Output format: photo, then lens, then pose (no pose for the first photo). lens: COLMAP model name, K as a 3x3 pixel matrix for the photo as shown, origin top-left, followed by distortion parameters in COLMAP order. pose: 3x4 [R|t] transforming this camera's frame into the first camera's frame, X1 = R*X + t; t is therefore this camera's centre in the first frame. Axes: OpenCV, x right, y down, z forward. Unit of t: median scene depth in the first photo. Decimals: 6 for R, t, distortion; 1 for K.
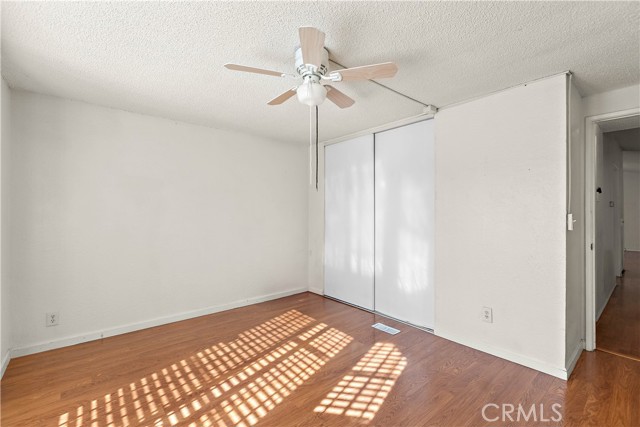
lens RADIAL K [[283.1, 0, 320.0], [0, 283.1, 213.5], [0, 0, 1]] dist [0.001386, 0.000049]
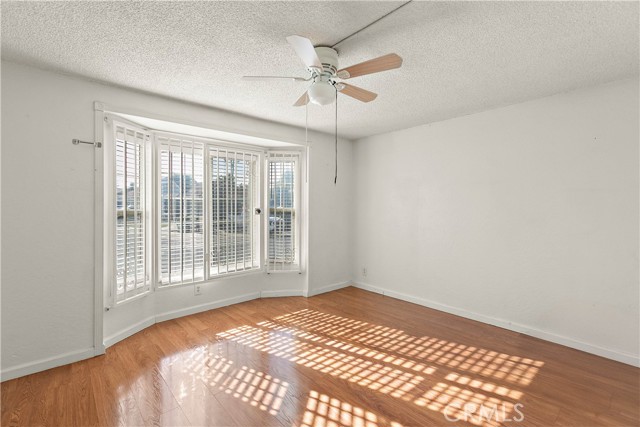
lens RADIAL K [[283.1, 0, 320.0], [0, 283.1, 213.5], [0, 0, 1]] dist [0.001386, 0.000049]
pose [[0.031688, 0.018378, -0.999329, 0.767401], [-0.005027, 0.999821, 0.018227, -0.000912], [0.999485, 0.004446, 0.031775, 0.727722]]
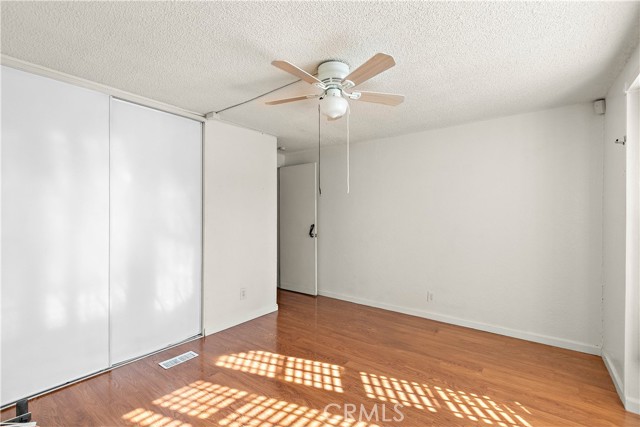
lens RADIAL K [[283.1, 0, 320.0], [0, 283.1, 213.5], [0, 0, 1]] dist [0.001386, 0.000049]
pose [[-0.215472, 0.006128, 0.976491, -0.813970], [0.001084, 0.999981, -0.006036, -0.009137], [-0.976510, -0.000242, -0.215474, 0.973742]]
